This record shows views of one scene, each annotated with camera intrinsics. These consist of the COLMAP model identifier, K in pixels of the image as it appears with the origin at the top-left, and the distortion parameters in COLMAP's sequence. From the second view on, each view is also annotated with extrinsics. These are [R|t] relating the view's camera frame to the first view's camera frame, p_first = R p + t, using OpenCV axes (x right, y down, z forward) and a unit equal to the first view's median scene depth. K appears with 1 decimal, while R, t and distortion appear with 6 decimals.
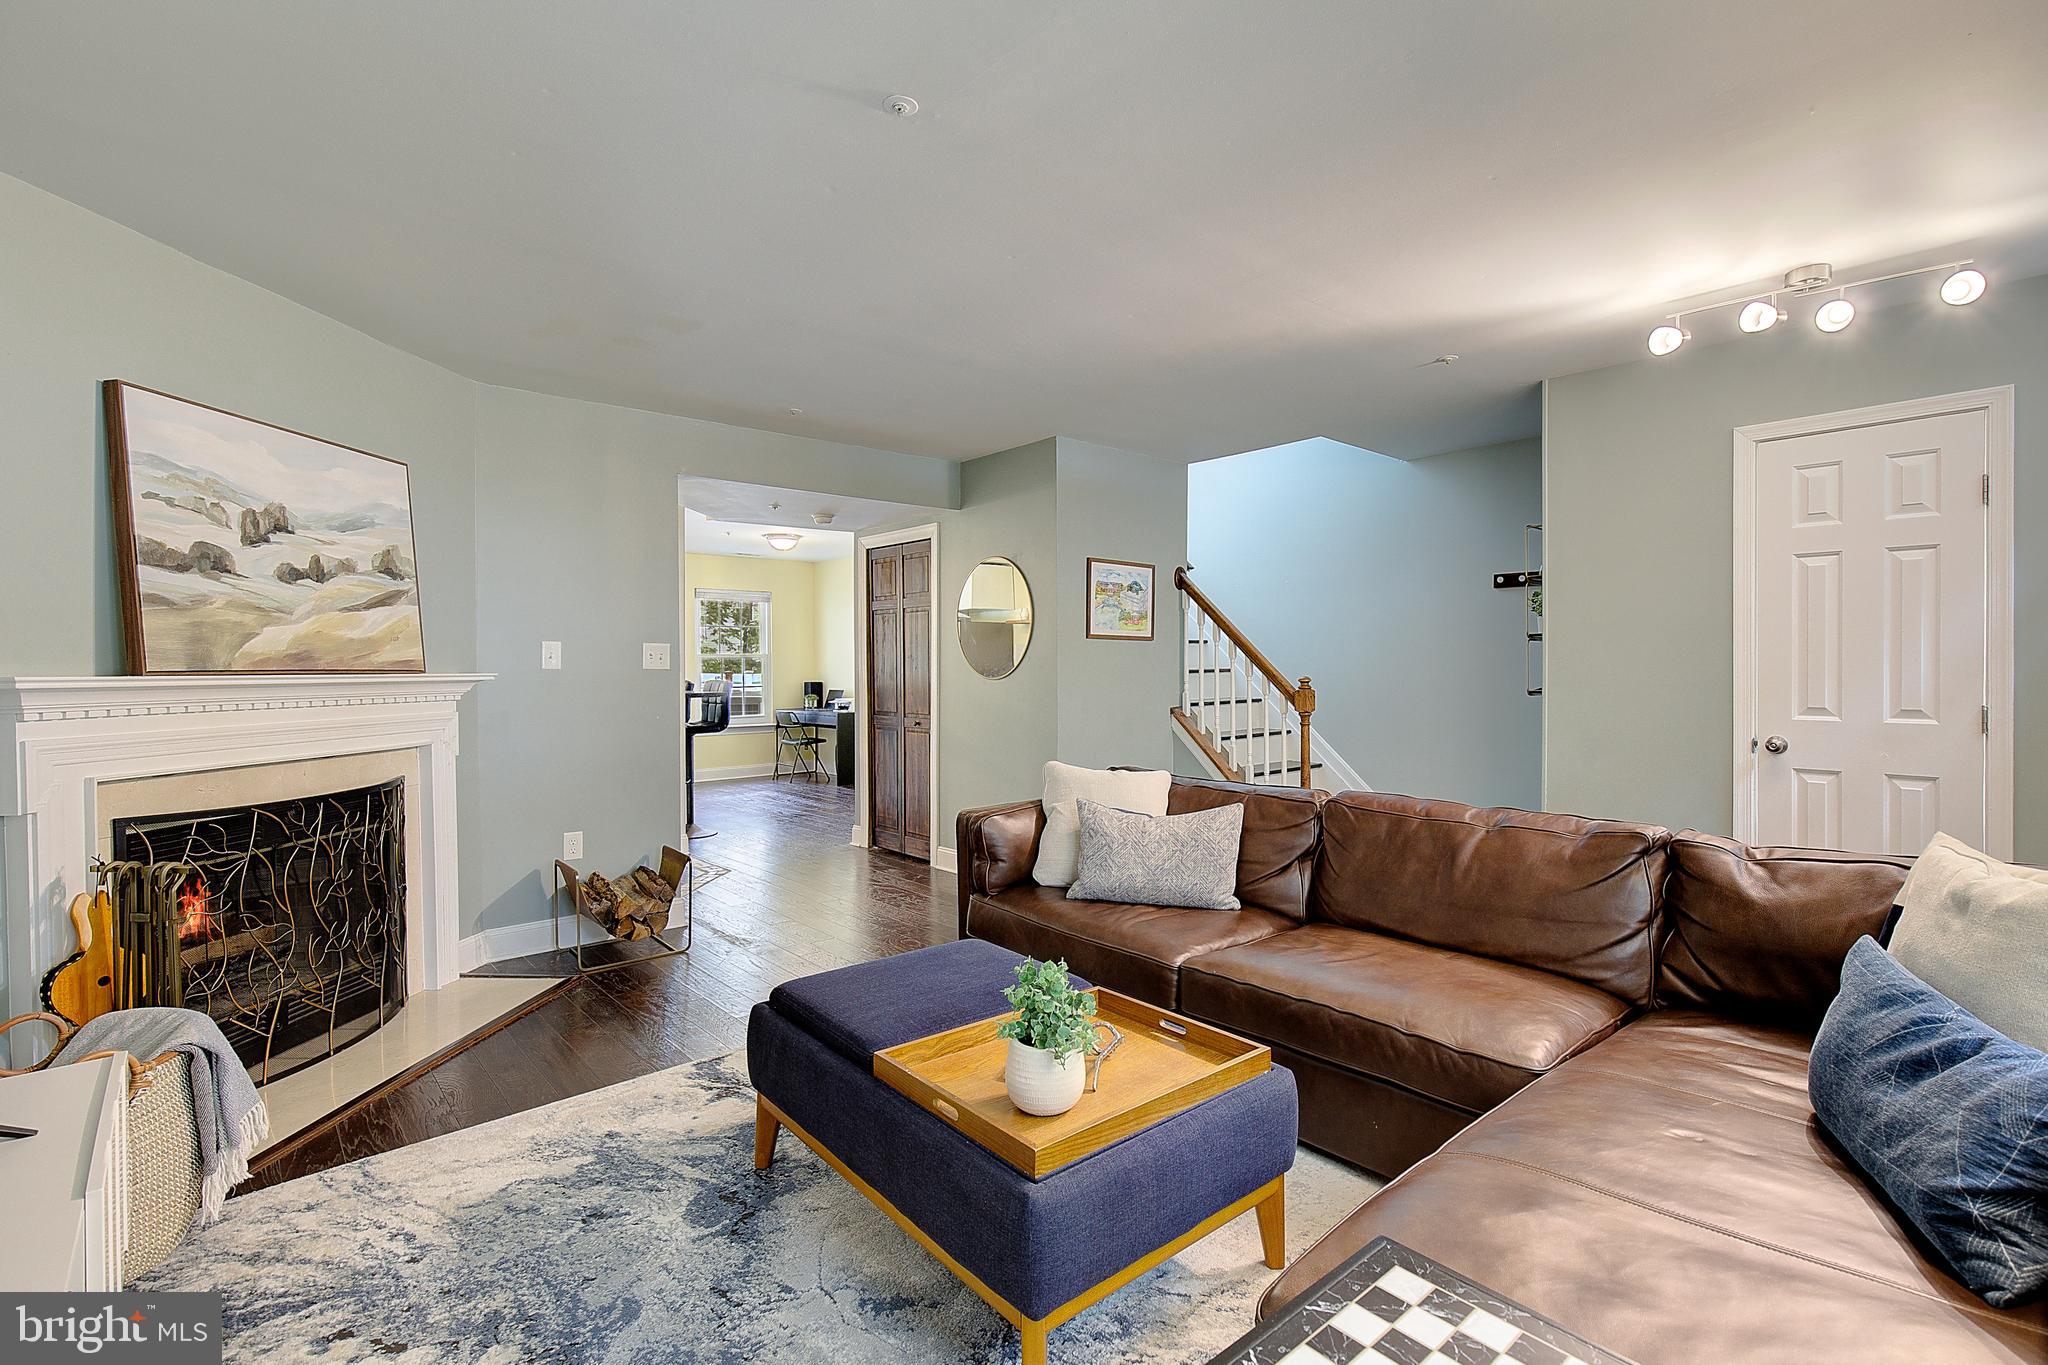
lens RADIAL K [[949.4, 0, 1030.3], [0, 949.4, 676.7], [0, 0, 1]] dist [0.004554, -0.001851]
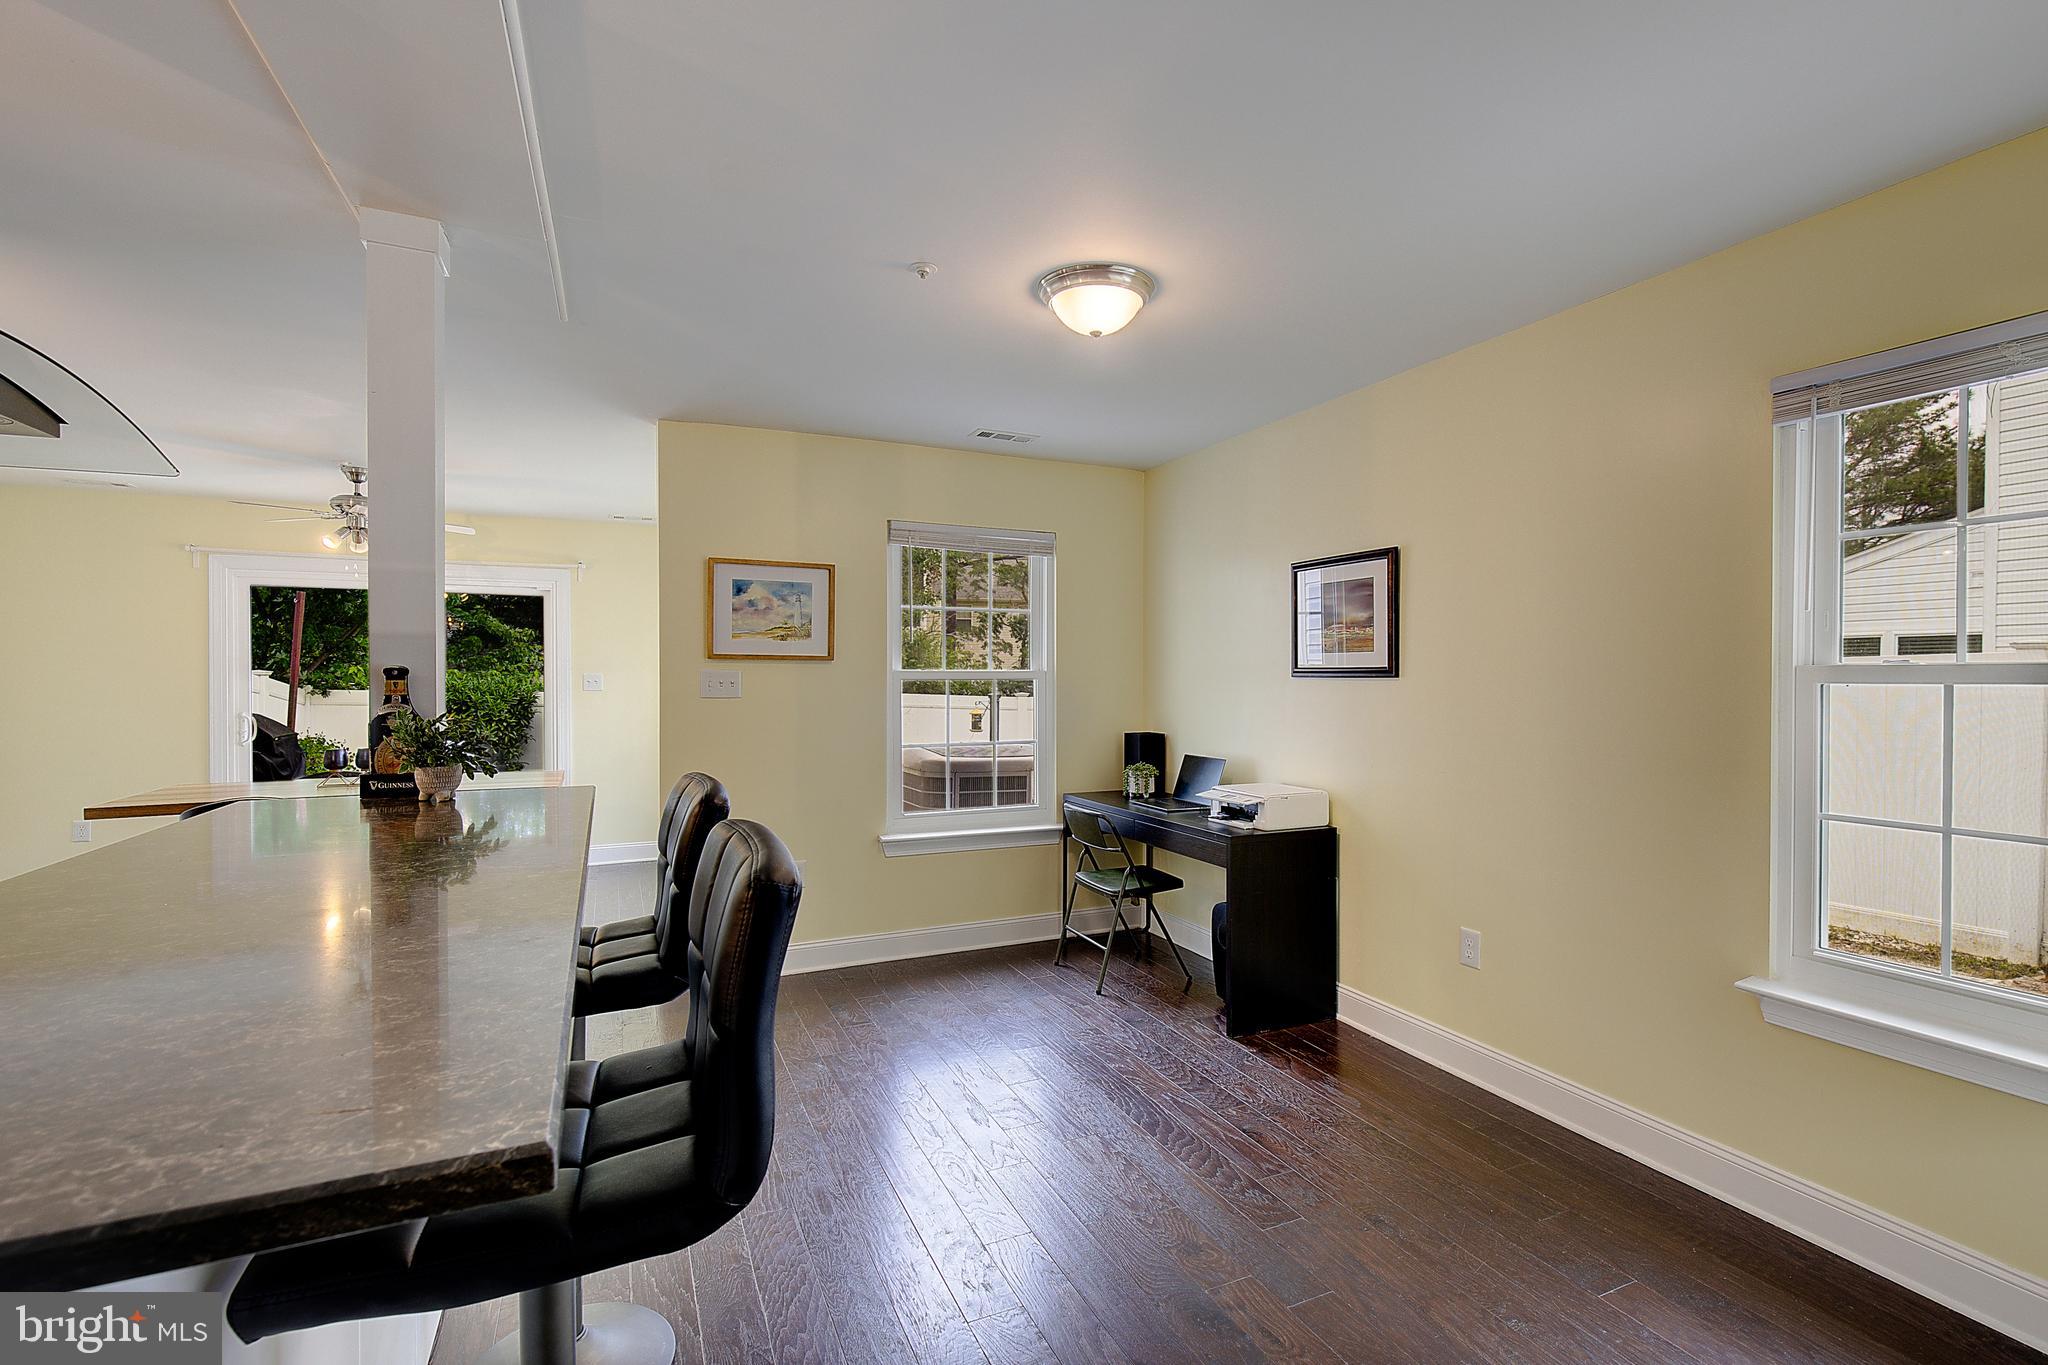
lens RADIAL K [[949.4, 0, 1054.3], [0, 949.4, 695.7], [0, 0, 1]] dist [0.004554, -0.001851]
pose [[0.962441, 0.009508, -0.271324, -0.151763], [-0.008132, 0.999948, 0.006195, -0.015029], [0.271368, -0.003756, 0.962468, 0.572582]]
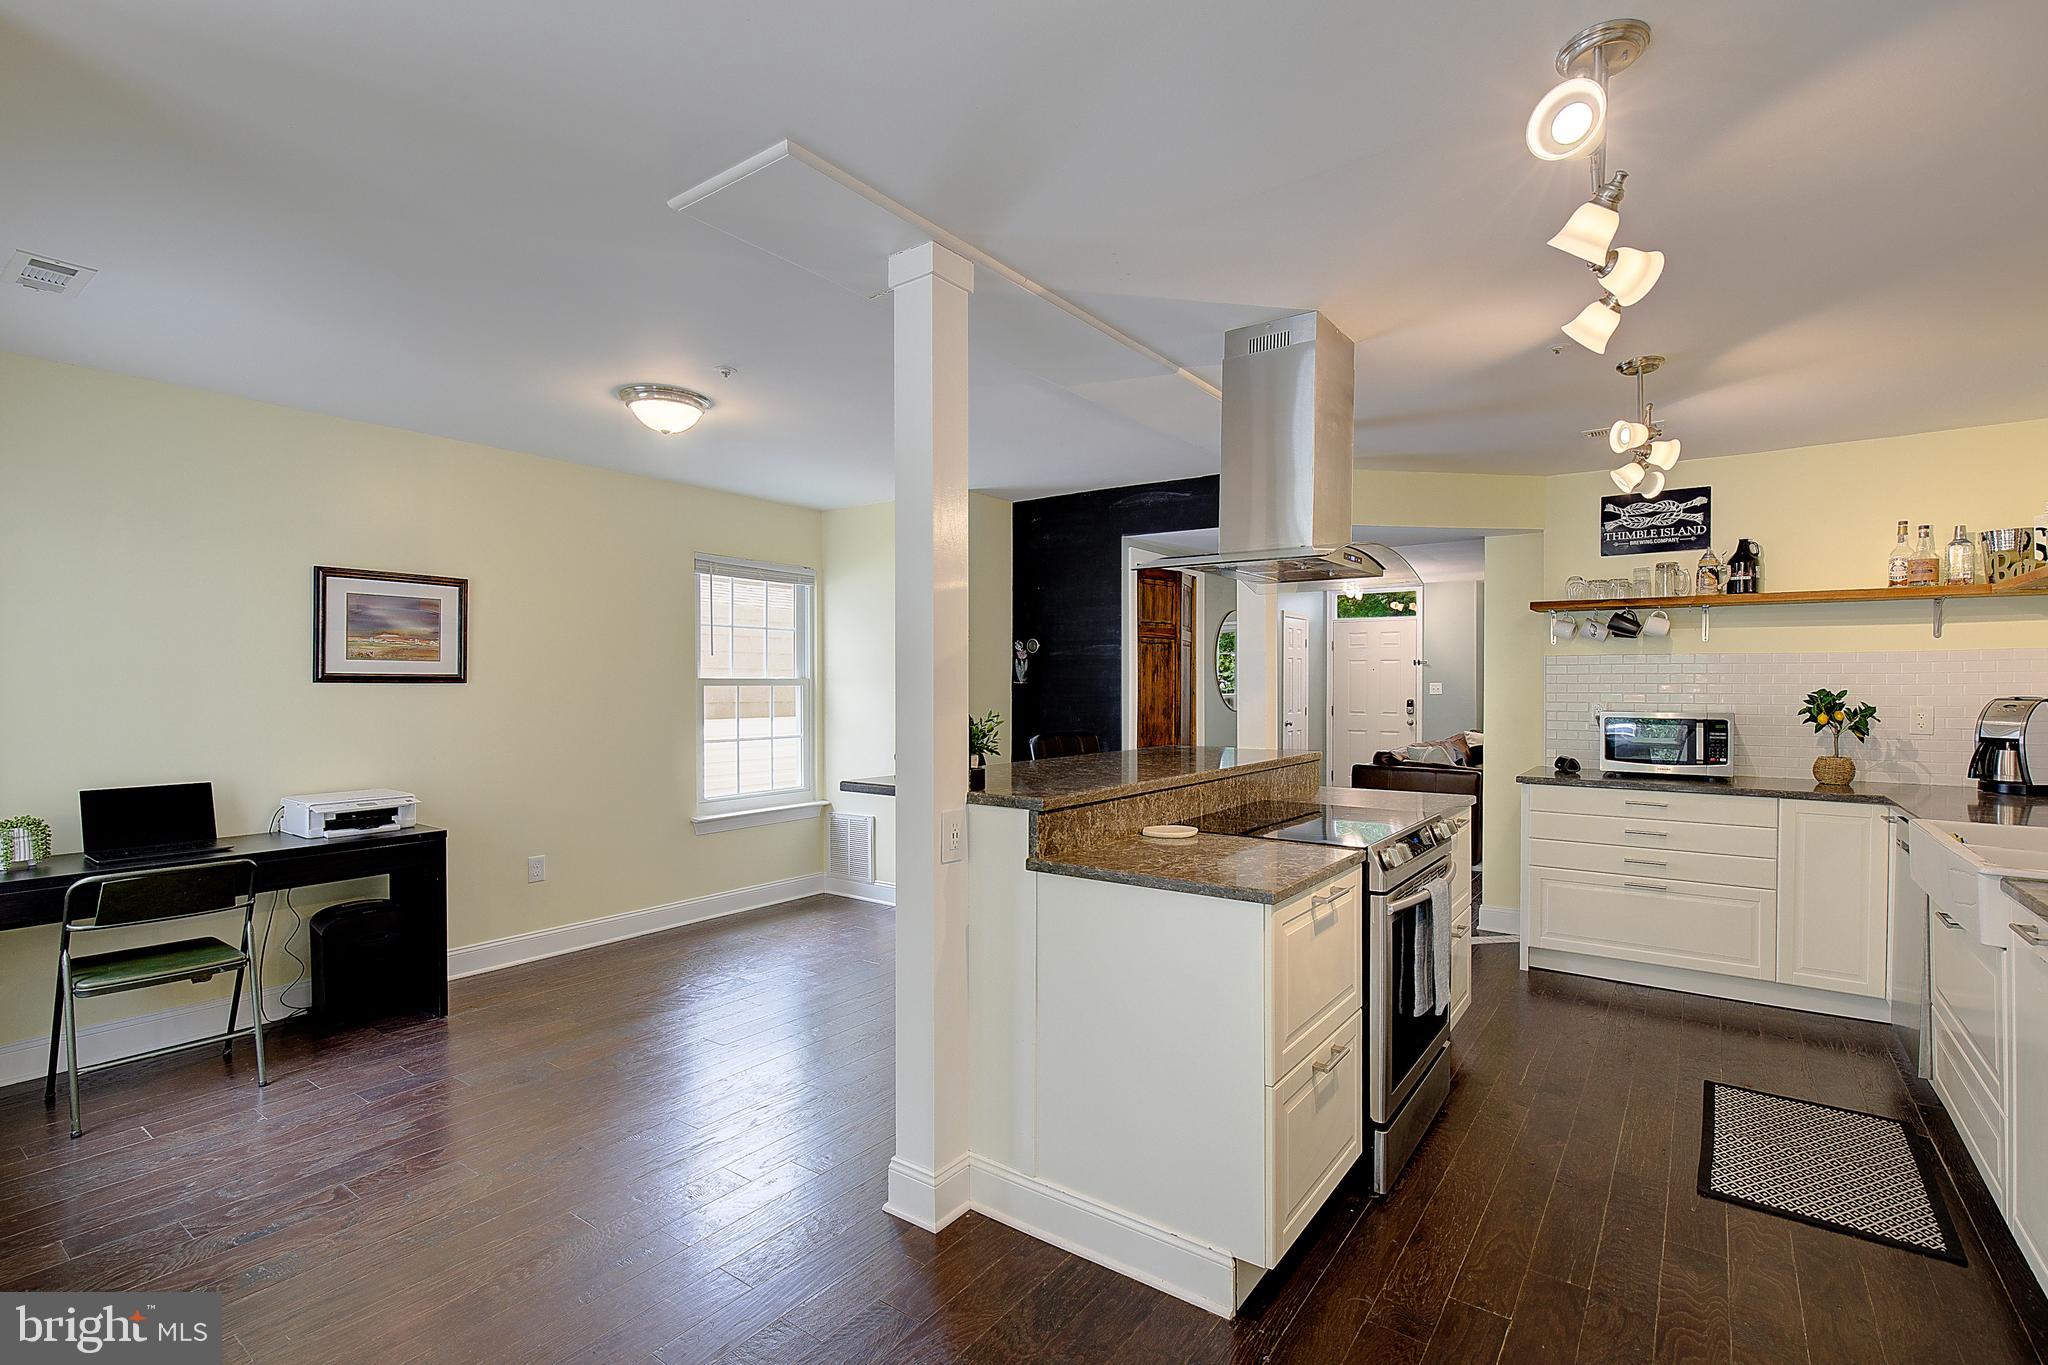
lens RADIAL K [[949.4, 0, 1020.7], [0, 949.4, 676.7], [0, 0, 1]] dist [0.004554, -0.001851]
pose [[-0.233322, 0.005694, 0.972383, -0.567682], [0.013307, 0.999908, -0.002662, -0.018825], [-0.972308, 0.012318, -0.233376, 0.778687]]
